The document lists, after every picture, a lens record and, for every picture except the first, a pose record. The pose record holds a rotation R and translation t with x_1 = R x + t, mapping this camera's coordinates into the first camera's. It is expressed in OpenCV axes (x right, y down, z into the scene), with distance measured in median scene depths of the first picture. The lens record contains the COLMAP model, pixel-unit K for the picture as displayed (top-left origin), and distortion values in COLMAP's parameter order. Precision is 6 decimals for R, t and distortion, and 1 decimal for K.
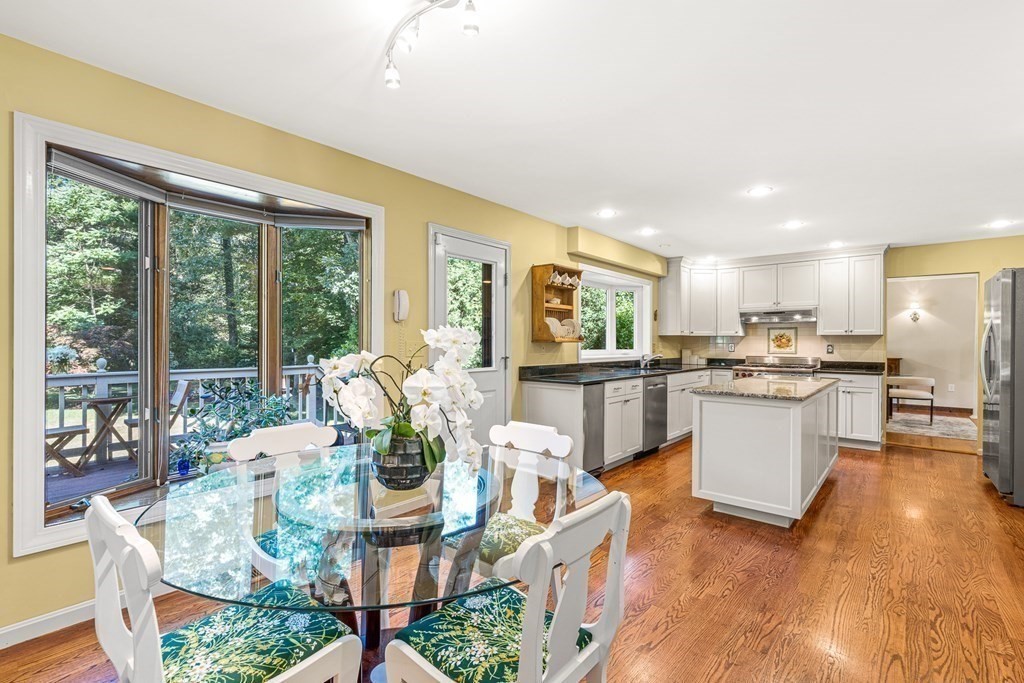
lens RADIAL K [[467.2, 0, 512.8], [0, 467.2, 344.0], [0, 0, 1]] dist [-0.003657, 0.000662]
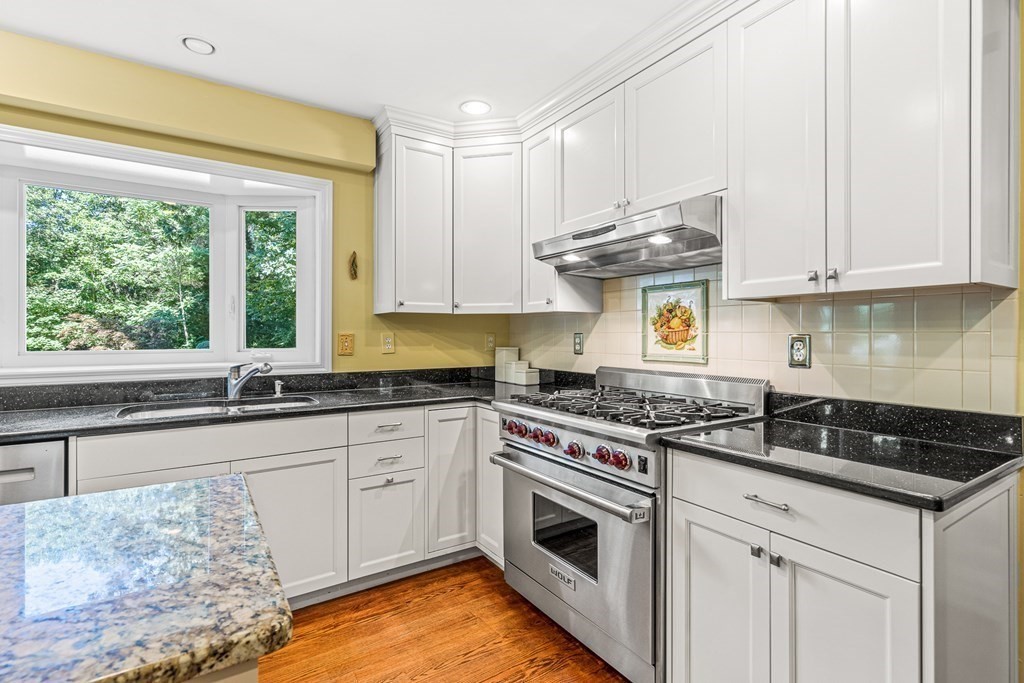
lens RADIAL K [[467.2, 0, 531.1], [0, 467.2, 336.1], [0, 0, 1]] dist [-0.003657, 0.000662]
pose [[0.961157, -0.003183, -0.275982, 0.601277], [0.003859, 0.999991, 0.001907, 0.000907], [0.275974, -0.002898, 0.961161, 0.686672]]
